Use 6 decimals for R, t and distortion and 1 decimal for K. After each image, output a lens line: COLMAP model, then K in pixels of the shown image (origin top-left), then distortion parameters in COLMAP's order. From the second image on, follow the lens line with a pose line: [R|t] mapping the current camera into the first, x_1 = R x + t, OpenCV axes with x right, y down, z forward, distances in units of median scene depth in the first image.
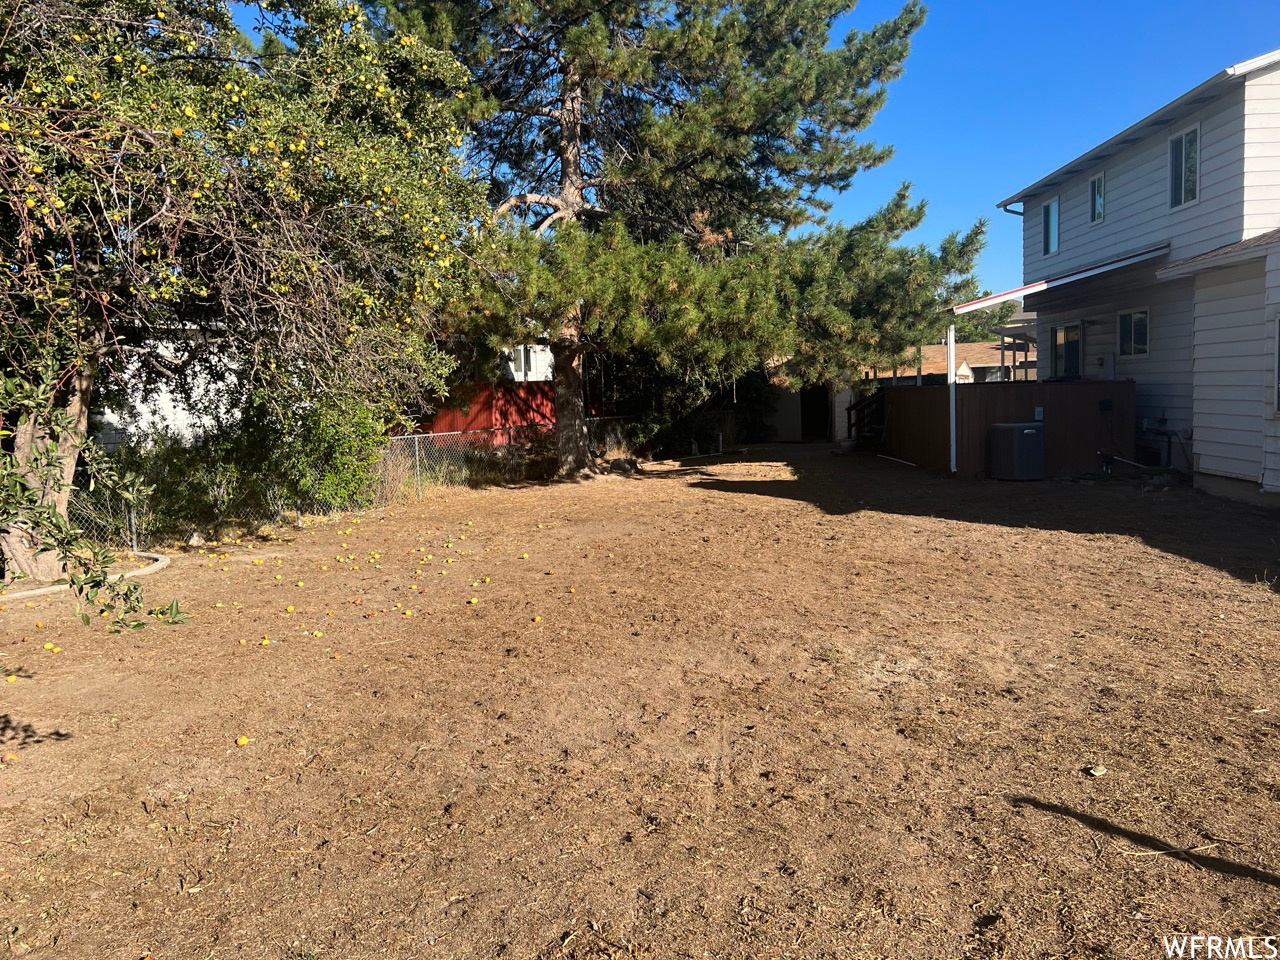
lens RADIAL K [[958.0, 0, 639.2], [0, 958.0, 483.6], [0, 0, 1]] dist [0.044673, -0.043535]
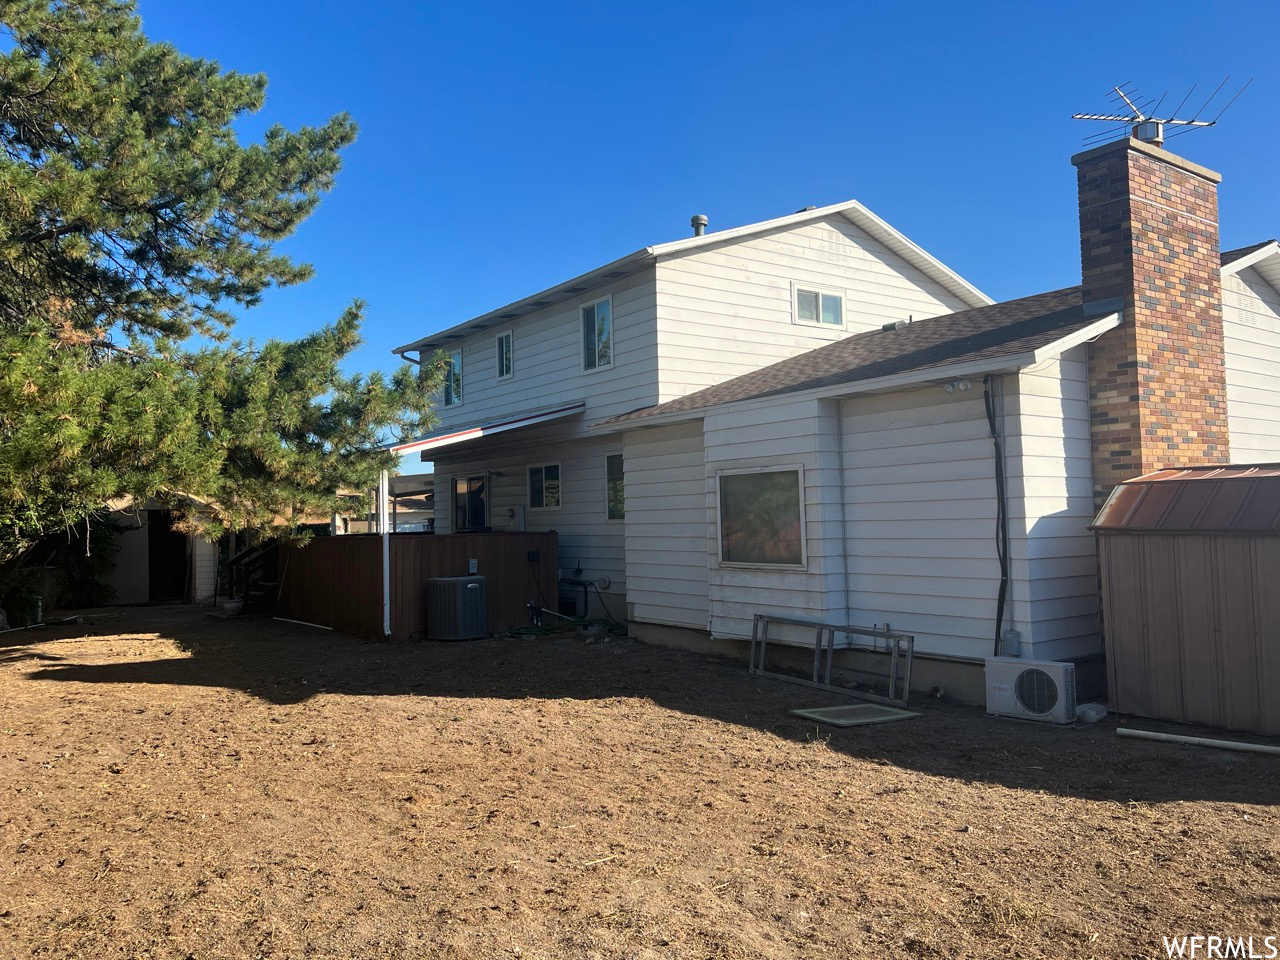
lens RADIAL K [[958.0, 0, 644.0], [0, 958.0, 472.6], [0, 0, 1]] dist [0.044673, -0.043535]
pose [[0.773669, 0.048230, 0.631752, -0.056611], [0.058642, 0.987368, -0.147194, -0.016091], [-0.630871, 0.150927, 0.761067, 0.182313]]
